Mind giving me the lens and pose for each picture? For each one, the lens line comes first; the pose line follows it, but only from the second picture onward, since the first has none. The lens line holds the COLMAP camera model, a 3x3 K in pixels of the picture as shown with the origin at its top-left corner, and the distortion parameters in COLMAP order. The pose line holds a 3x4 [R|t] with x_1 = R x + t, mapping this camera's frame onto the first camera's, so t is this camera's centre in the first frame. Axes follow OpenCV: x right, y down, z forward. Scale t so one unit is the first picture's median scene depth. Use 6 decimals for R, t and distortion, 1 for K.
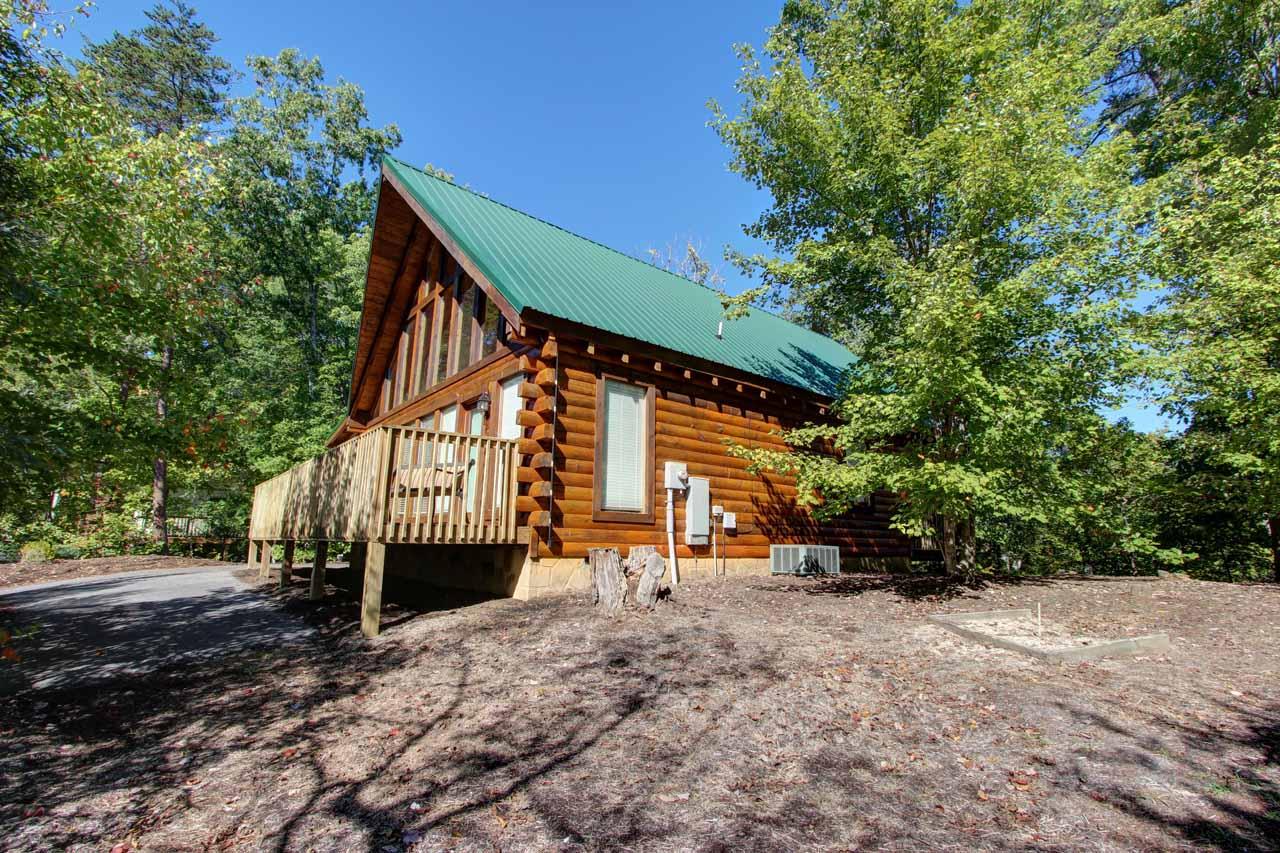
lens RADIAL K [[588.1, 0, 654.5], [0, 588.1, 432.5], [0, 0, 1]] dist [-0.012706, 0.000544]
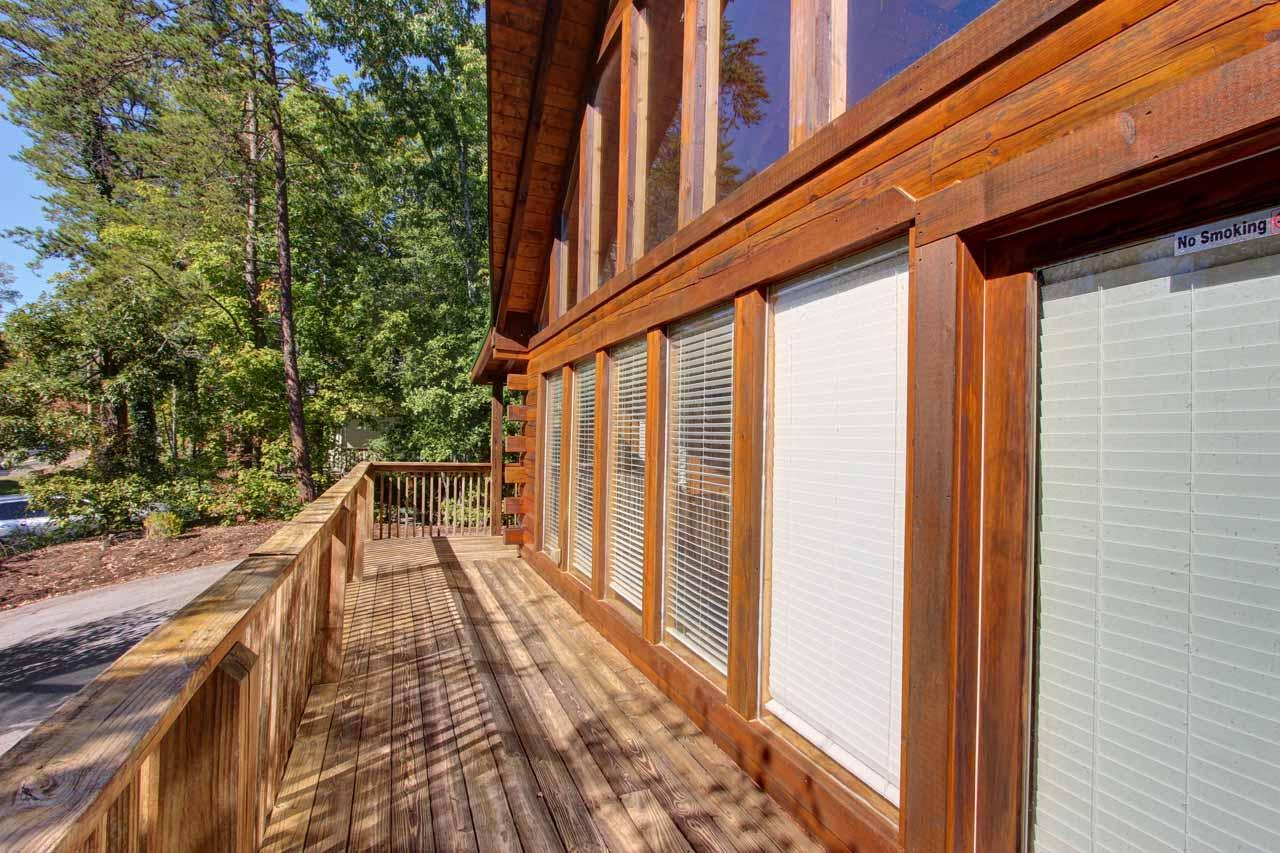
lens RADIAL K [[588.1, 0, 654.5], [0, 588.1, 432.5], [0, 0, 1]] dist [-0.012706, 0.000544]
pose [[0.958368, 0.001804, -0.285529, -0.221499], [0.048133, 0.984649, 0.167778, -0.015073], [0.281448, -0.174537, 0.943570, 0.489806]]
